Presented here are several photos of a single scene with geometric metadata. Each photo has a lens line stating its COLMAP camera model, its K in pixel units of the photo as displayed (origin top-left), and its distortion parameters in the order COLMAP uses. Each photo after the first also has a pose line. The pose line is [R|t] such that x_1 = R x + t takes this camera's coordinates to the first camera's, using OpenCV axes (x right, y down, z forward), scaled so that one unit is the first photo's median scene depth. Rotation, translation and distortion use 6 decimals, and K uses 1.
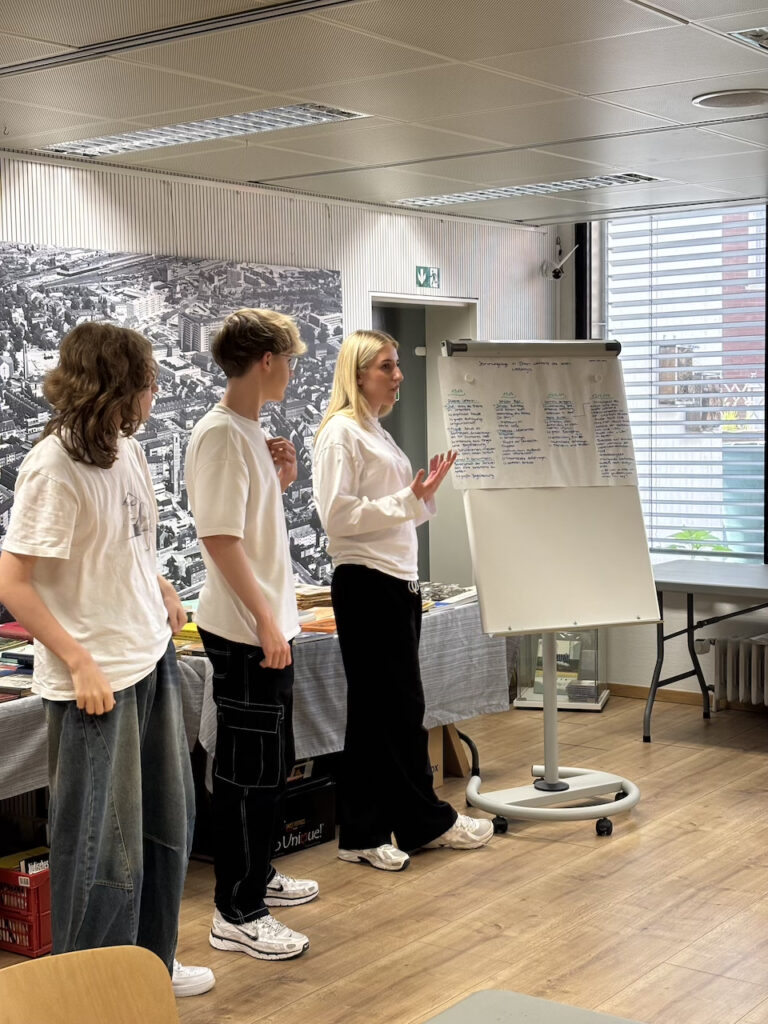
lens RADIAL K [[1570.3, 0, 391.4], [0, 1570.3, 520.1], [0, 0, 1]] dist [0.133373, 0.000000]
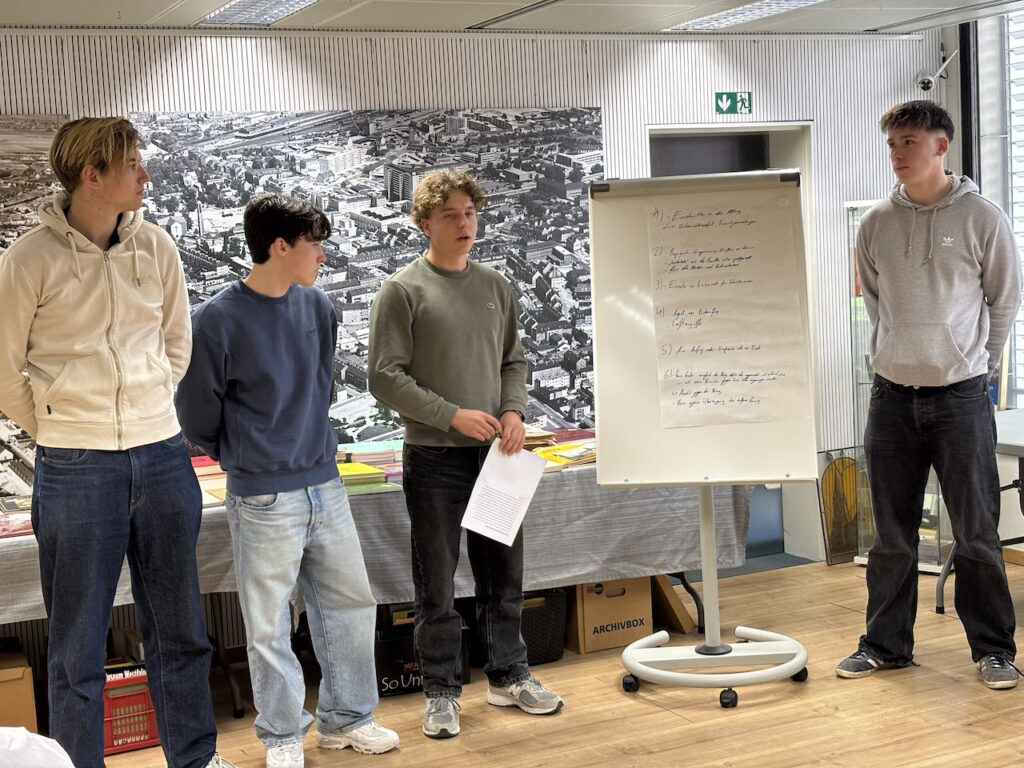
lens RADIAL K [[1570.3, 0, 516.6], [0, 1570.3, 376.3], [0, 0, 1]] dist [0.133373, 0.000000]
pose [[0.885924, 0.013291, -0.463639, 0.420544], [-0.000651, 0.999624, 0.027411, -0.019907], [0.463829, -0.023982, 0.885600, 0.116563]]
